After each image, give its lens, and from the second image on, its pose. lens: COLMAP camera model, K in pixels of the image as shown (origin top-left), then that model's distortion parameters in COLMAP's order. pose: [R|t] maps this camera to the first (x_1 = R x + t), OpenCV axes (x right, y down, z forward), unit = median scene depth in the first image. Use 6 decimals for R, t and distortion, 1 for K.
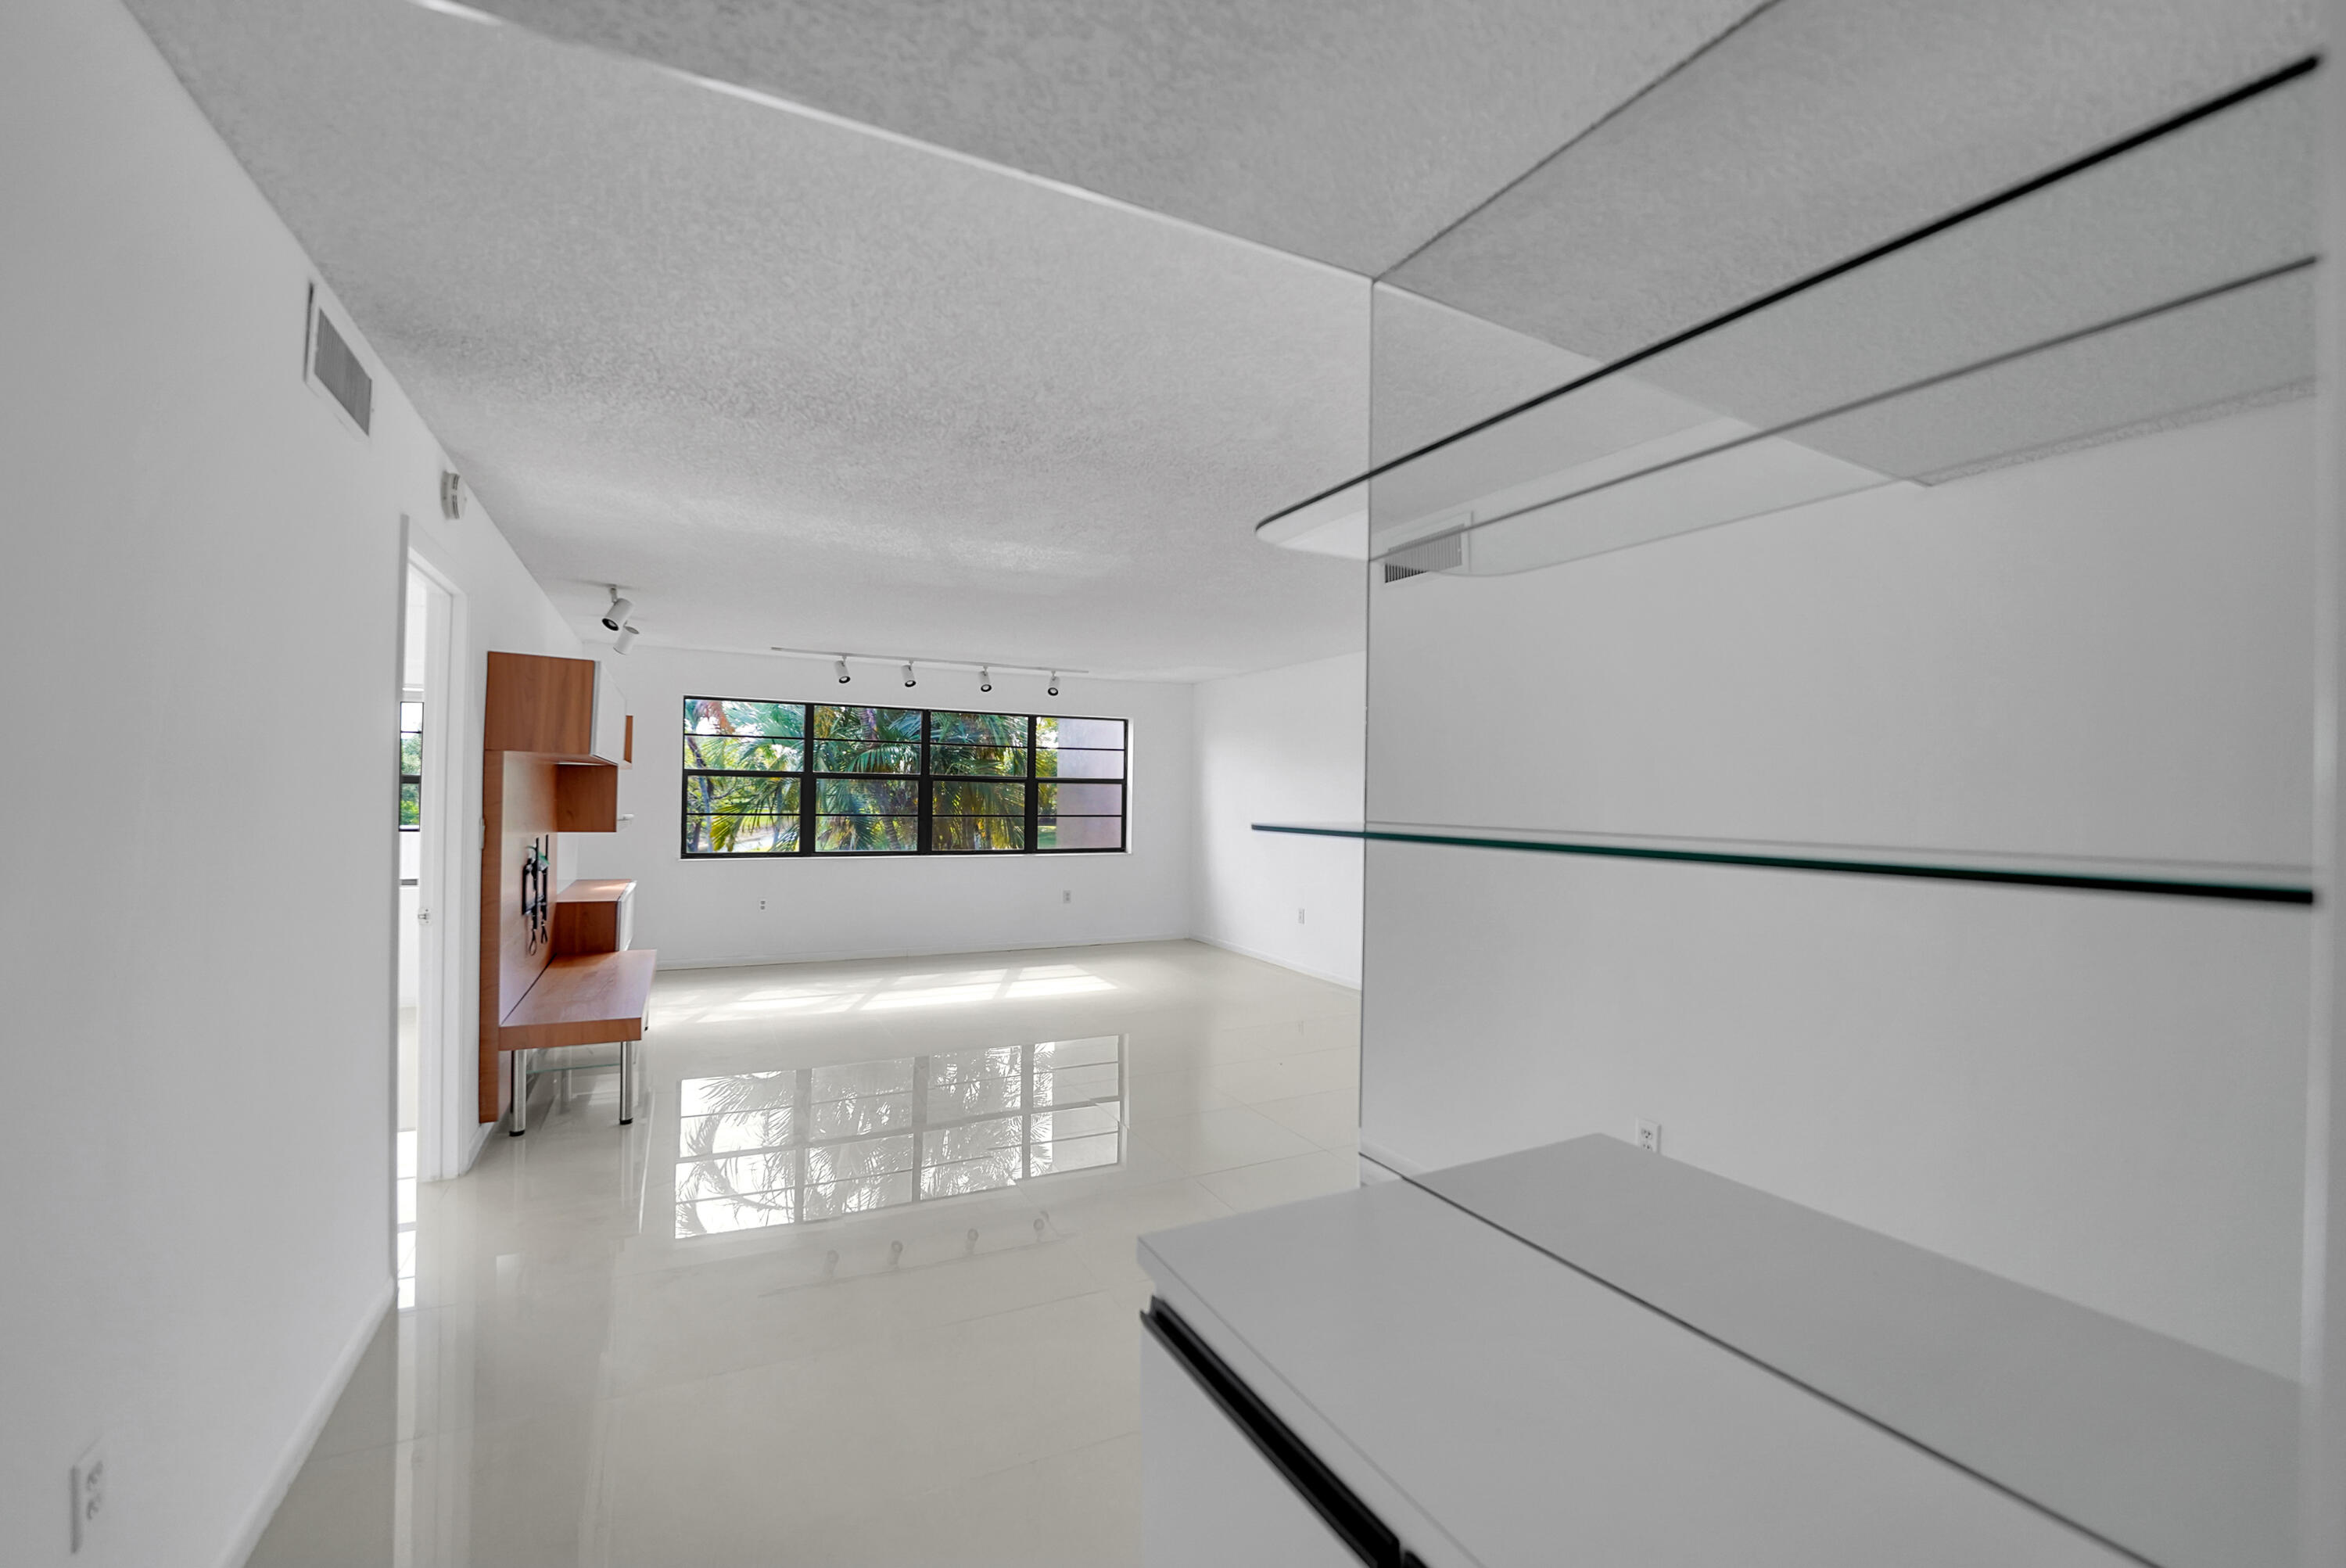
lens RADIAL K [[963.4, 0, 1162.1], [0, 963.4, 787.9], [0, 0, 1]] dist [-0.029798, 0.003996]
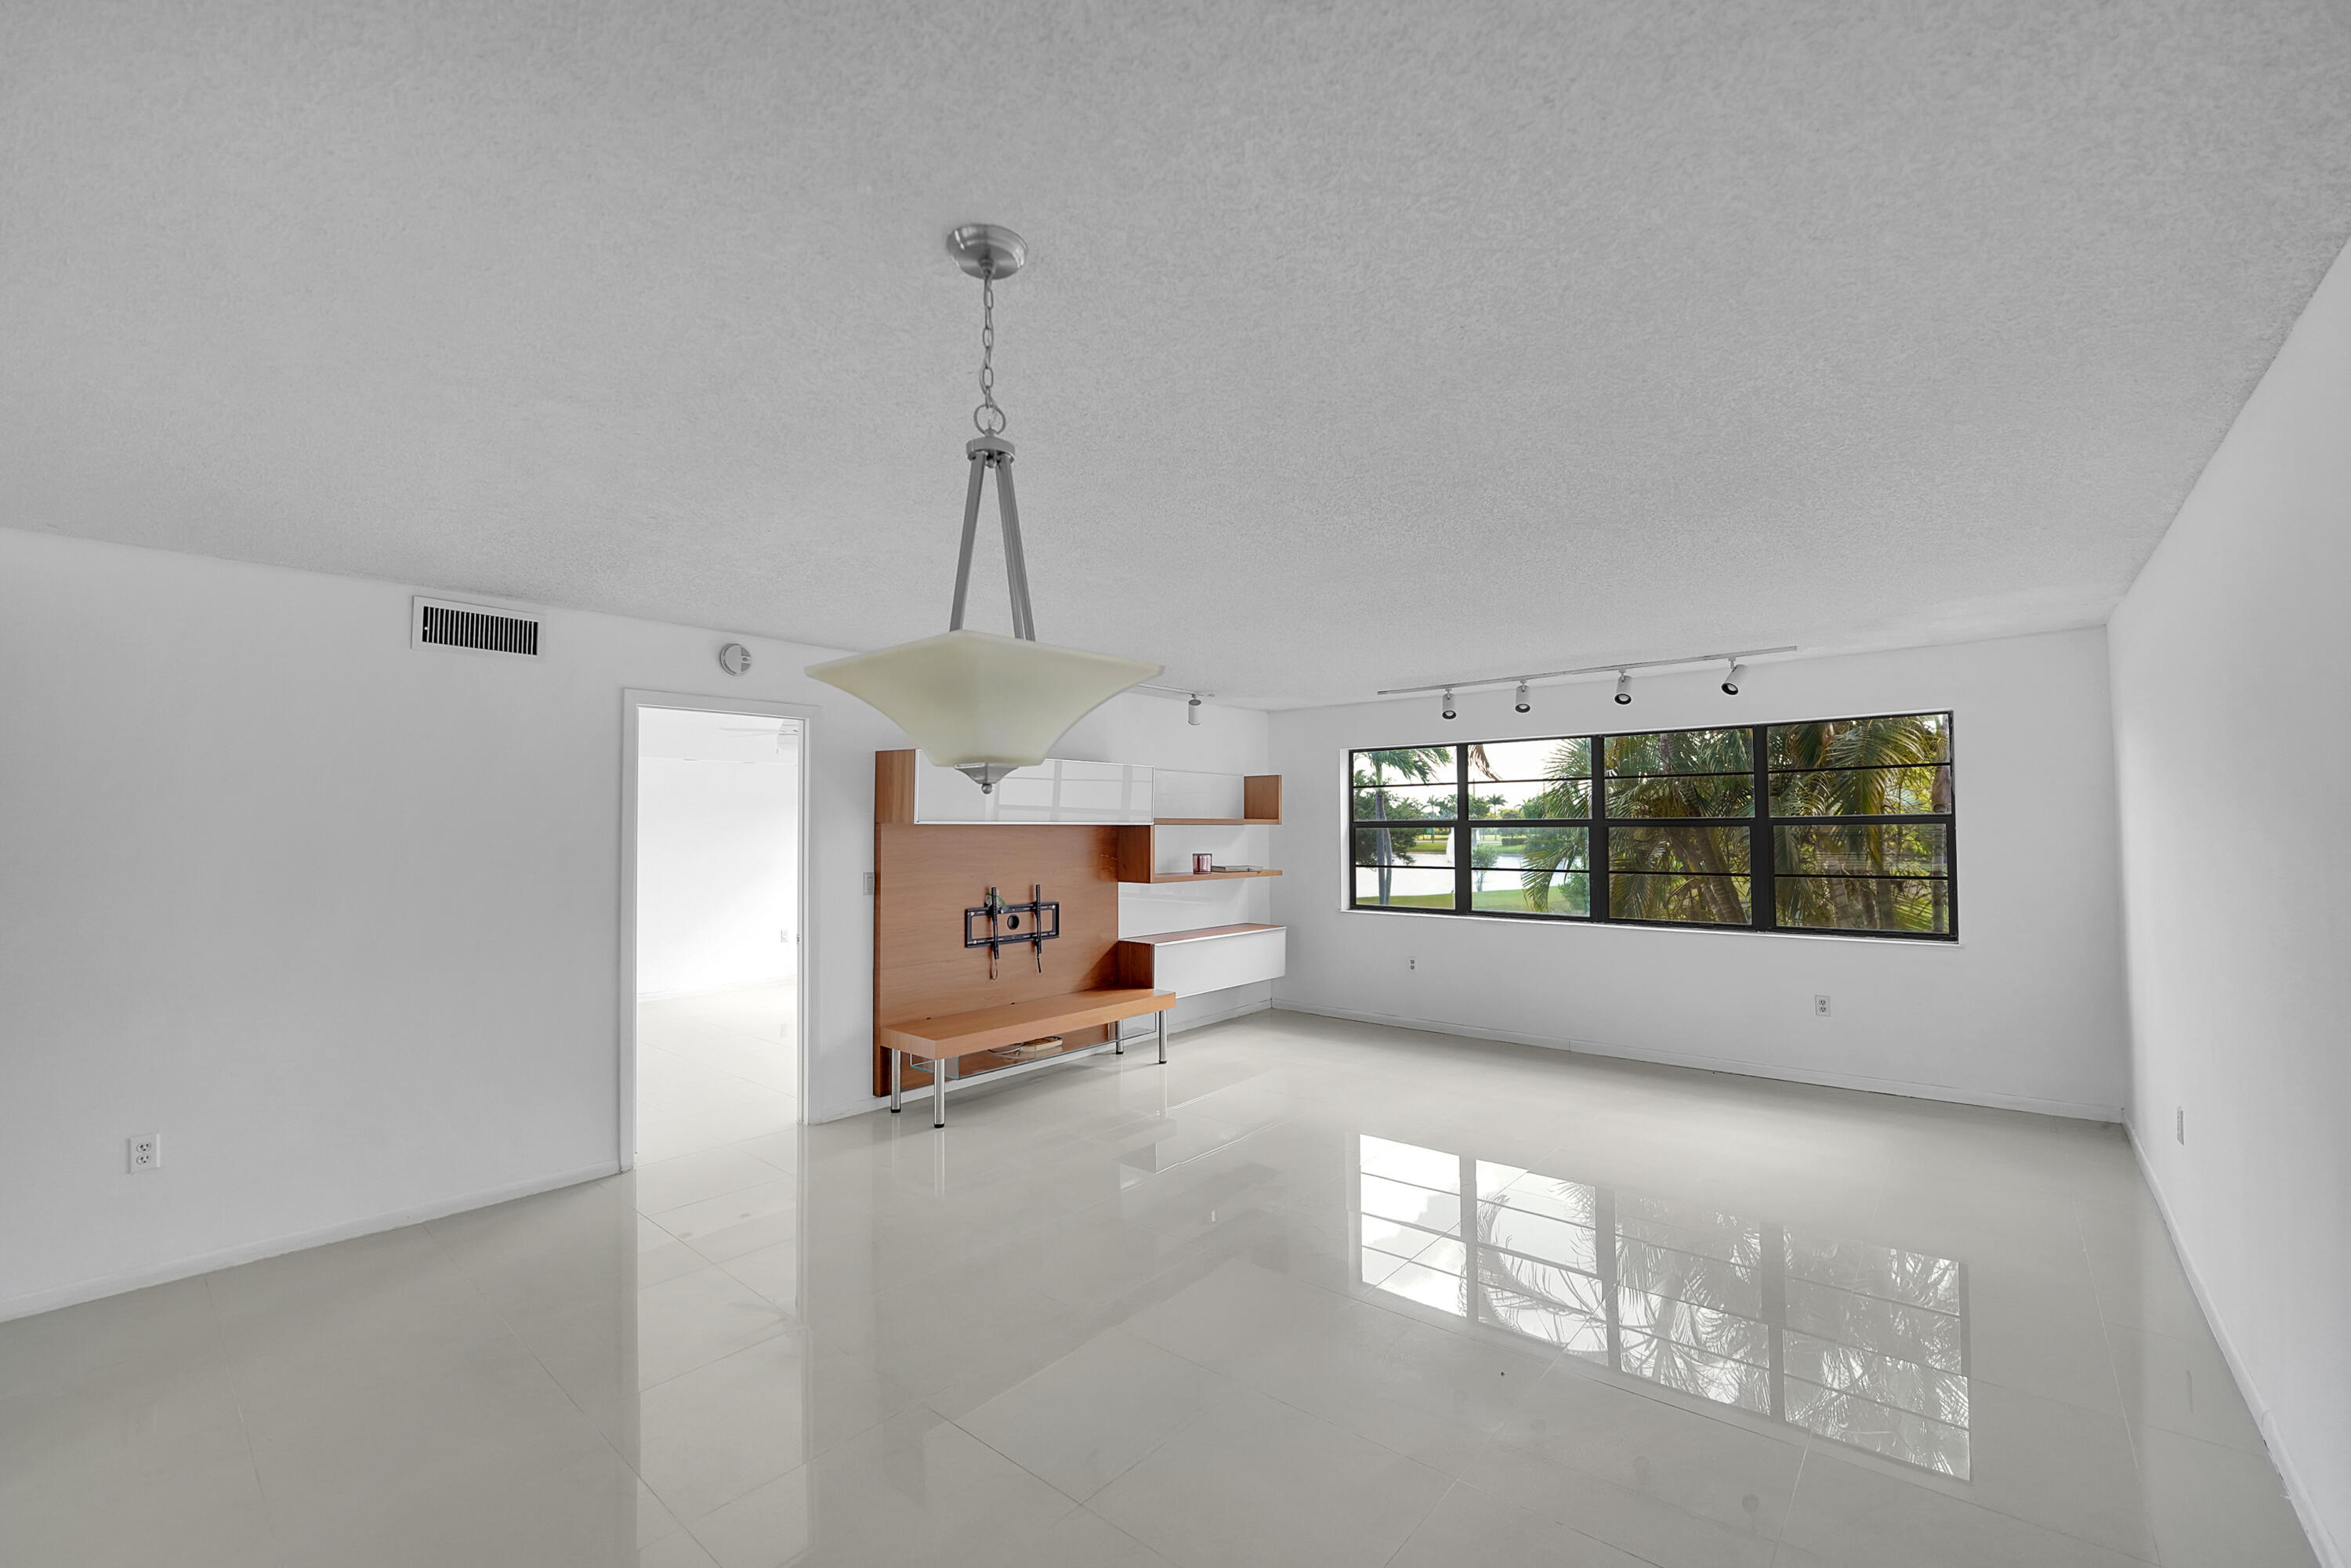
lens RADIAL K [[965.4, 0, 1176.4], [0, 965.4, 774.3], [0, 0, 1]] dist [-0.029798, 0.003996]
pose [[0.386110, -0.071505, -0.919677, 0.378314], [0.018624, 0.997392, -0.069728, -0.002052], [0.922265, 0.009795, 0.386434, 0.436067]]
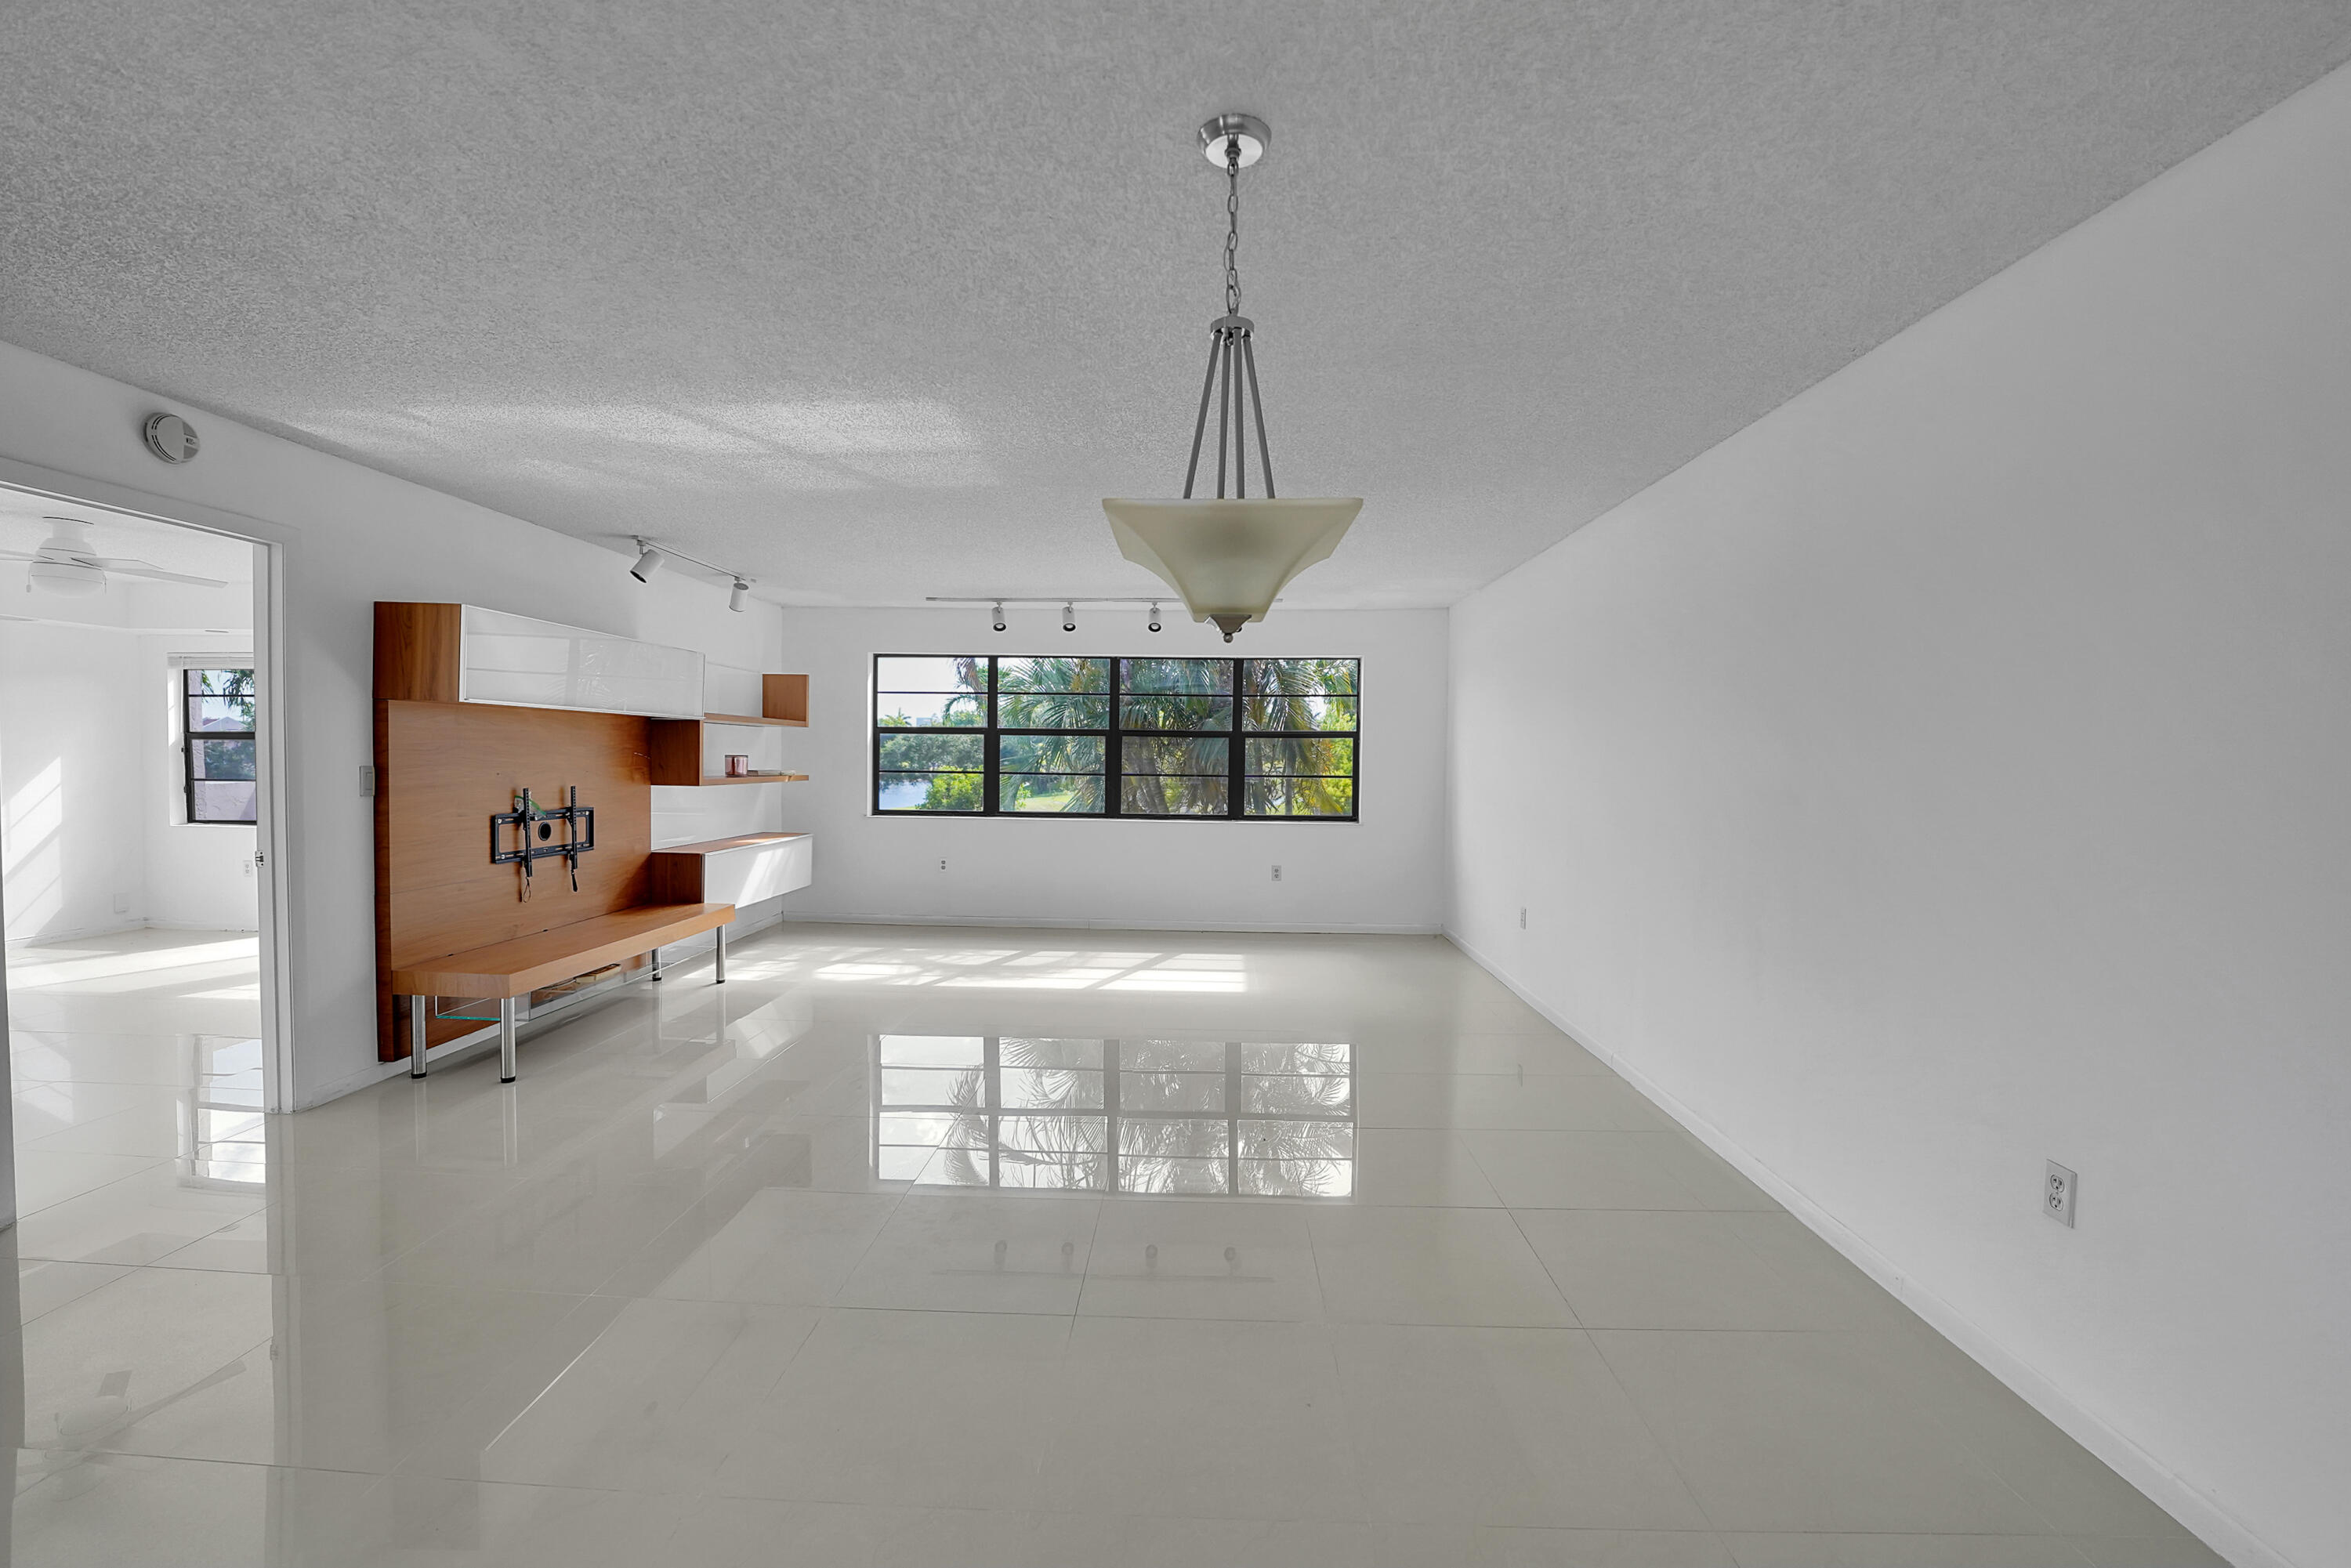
lens RADIAL K [[965.4, 0, 1177.6], [0, 965.4, 772.9], [0, 0, 1]] dist [-0.029798, 0.003996]
pose [[0.877811, 0.004760, -0.478984, 0.269113], [0.004576, 0.999822, 0.018323, 0.012292], [0.478986, -0.018276, 0.877632, 0.263643]]
